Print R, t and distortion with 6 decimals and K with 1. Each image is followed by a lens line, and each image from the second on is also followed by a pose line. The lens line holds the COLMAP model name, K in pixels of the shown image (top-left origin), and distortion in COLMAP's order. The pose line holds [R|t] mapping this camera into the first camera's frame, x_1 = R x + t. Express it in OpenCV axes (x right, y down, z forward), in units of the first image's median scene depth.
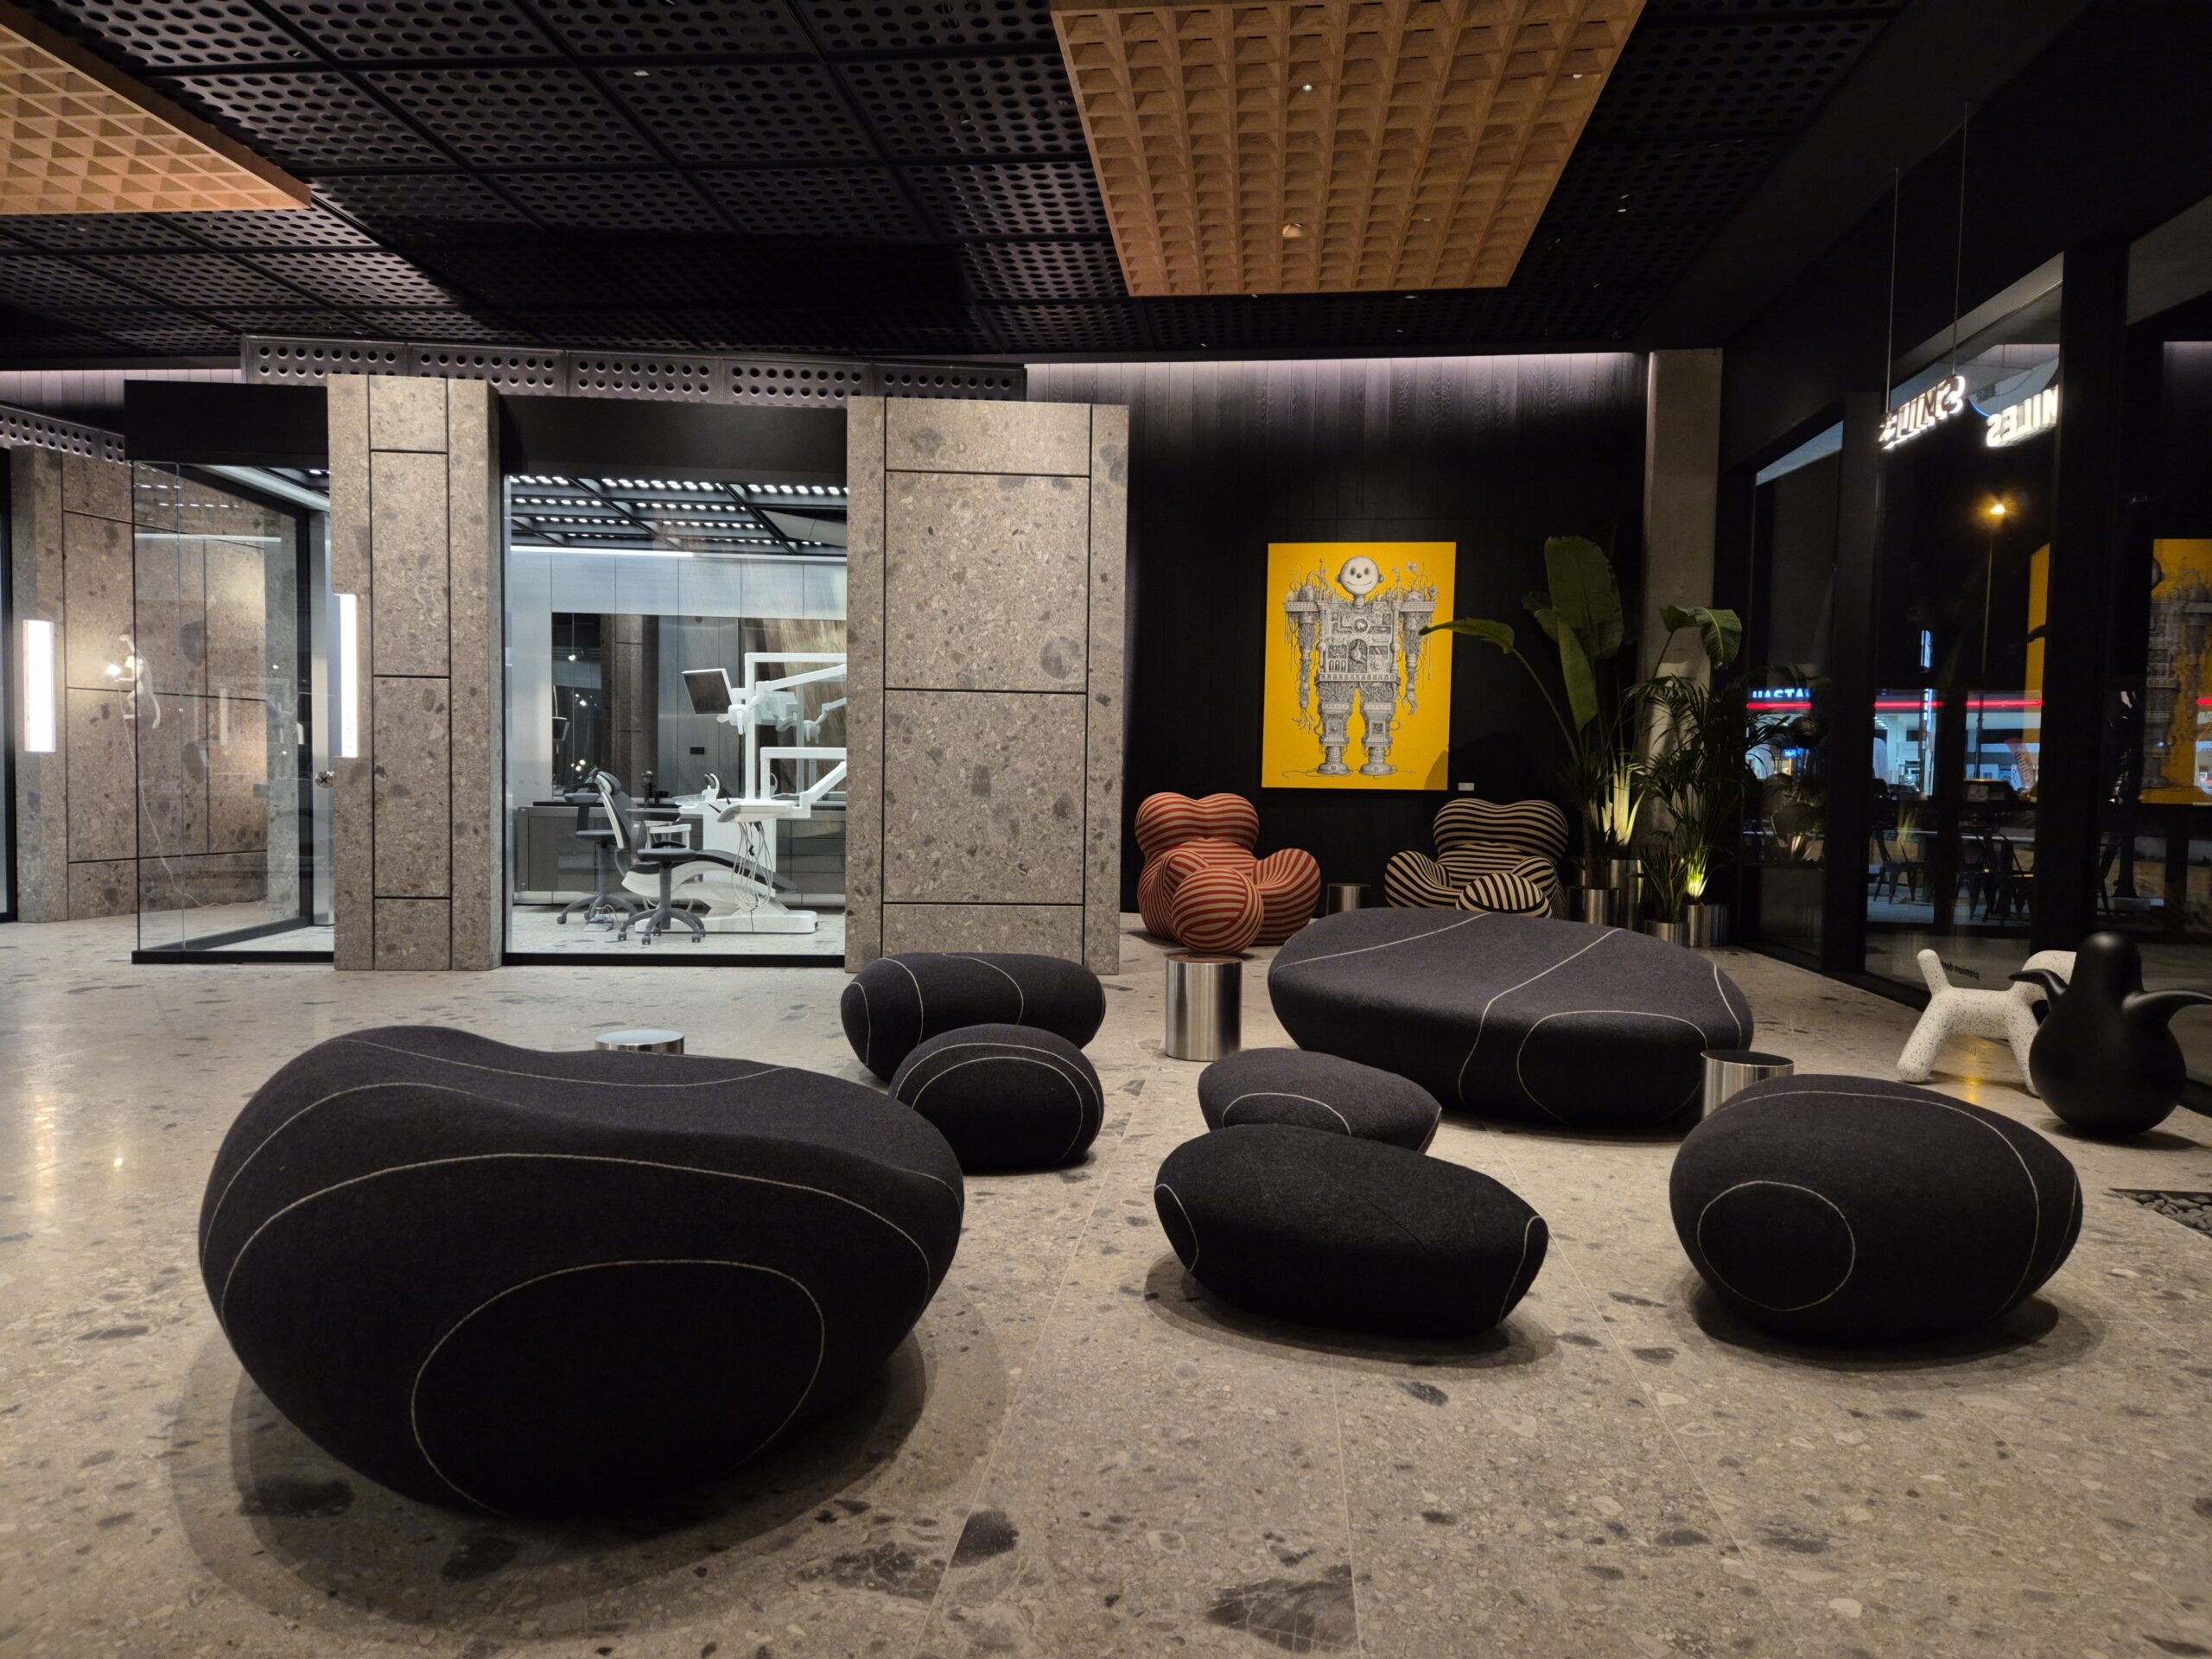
lens RADIAL K [[1437.1, 0, 1097.6], [0, 1437.1, 839.7], [0, 0, 1]] dist [0.075296, -0.059824]
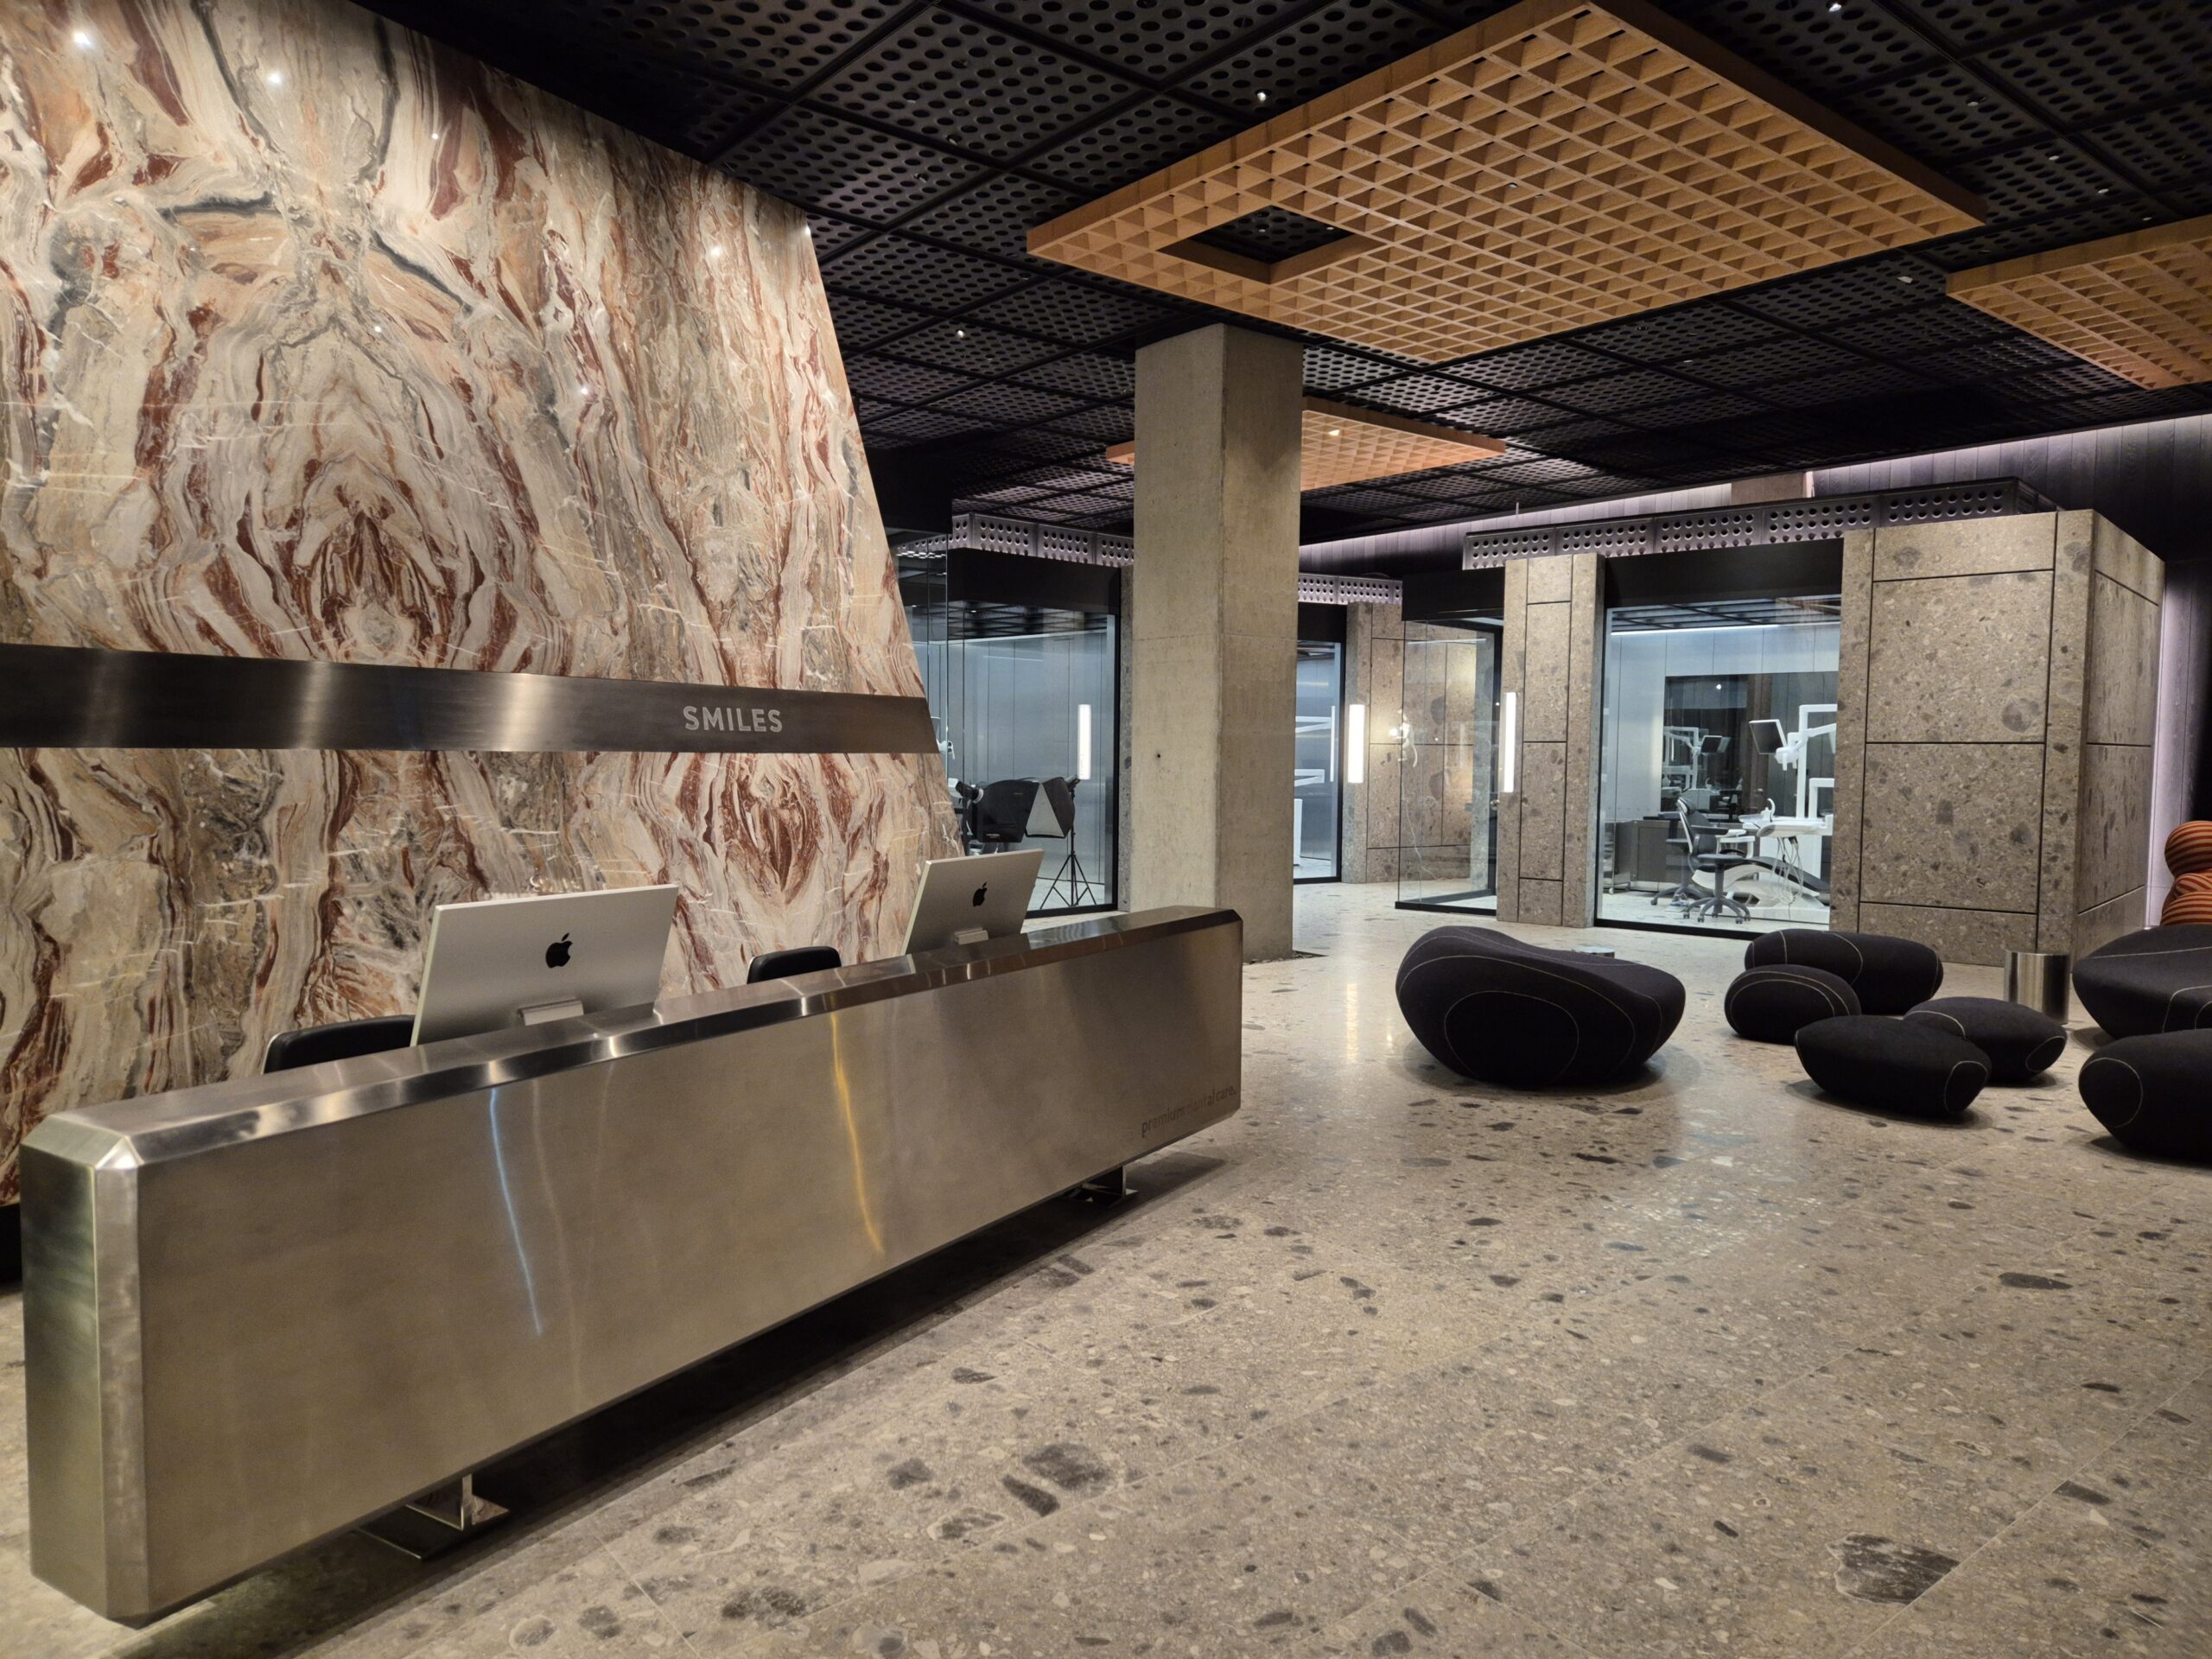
lens RADIAL K [[1437.1, 0, 1097.6], [0, 1437.1, 839.7], [0, 0, 1]] dist [0.075296, -0.059824]
pose [[0.698043, 0.032119, -0.715335, 0.328741], [-0.029479, 0.999436, 0.016108, -0.015035], [0.715449, 0.009843, 0.698596, -0.464496]]
